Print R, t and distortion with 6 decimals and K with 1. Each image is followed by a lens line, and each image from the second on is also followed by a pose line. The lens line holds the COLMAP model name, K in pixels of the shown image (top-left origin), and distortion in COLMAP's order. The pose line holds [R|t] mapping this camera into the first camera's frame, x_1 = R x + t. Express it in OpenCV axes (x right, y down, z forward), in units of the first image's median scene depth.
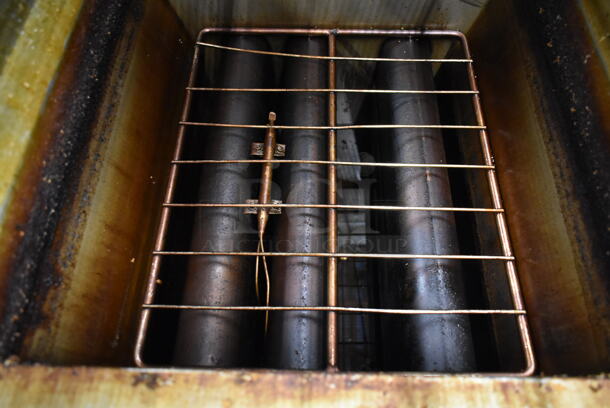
lens RADIAL K [[463.0, 0, 307.2], [0, 463.0, 205.1], [0, 0, 1]] dist [-0.022820, 0.010337]
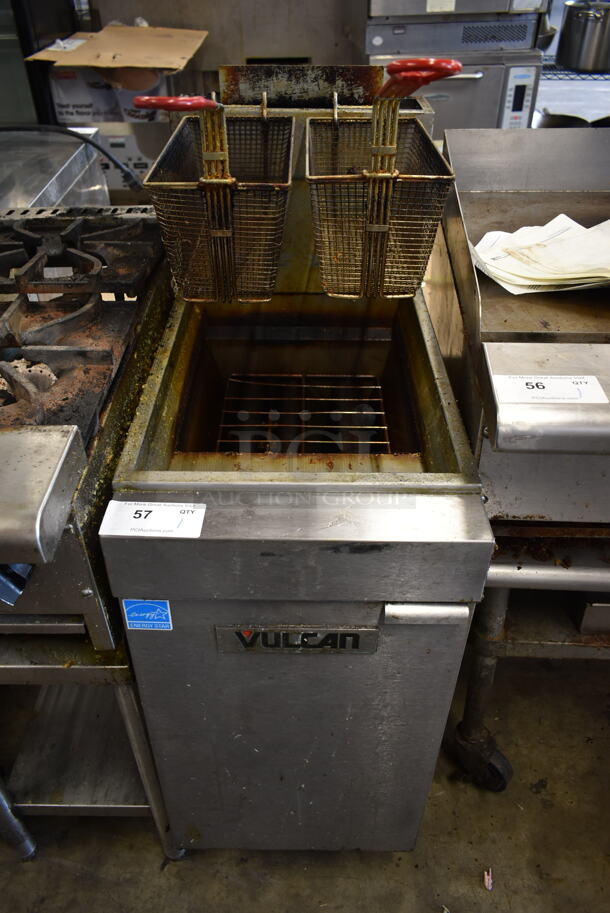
lens RADIAL K [[692.9, 0, 303.0], [0, 692.9, 454.8], [0, 0, 1]] dist [-0.022820, 0.010337]
pose [[0.999702, 0.000460, 0.024413, -0.017063], [0.009336, 0.916647, -0.399589, 1.159744], [-0.022562, 0.399698, 0.916369, -1.579145]]
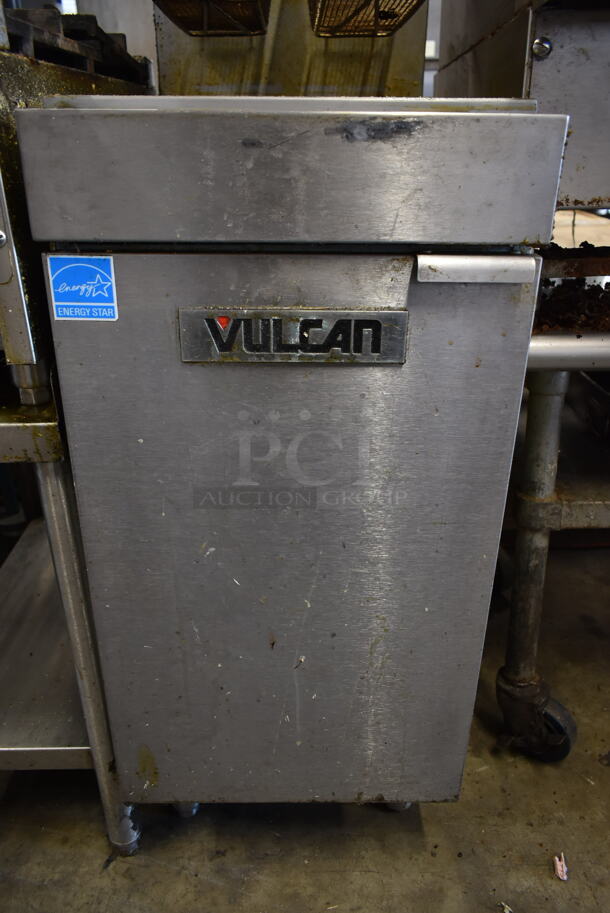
lens RADIAL K [[692.9, 0, 303.5], [0, 692.9, 457.4], [0, 0, 1]] dist [-0.022820, 0.010337]
pose [[0.999061, -0.005046, 0.043035, -0.027473], [0.029199, 0.812217, -0.582625, 1.878416], [-0.032014, 0.583334, 0.811601, -0.544348]]
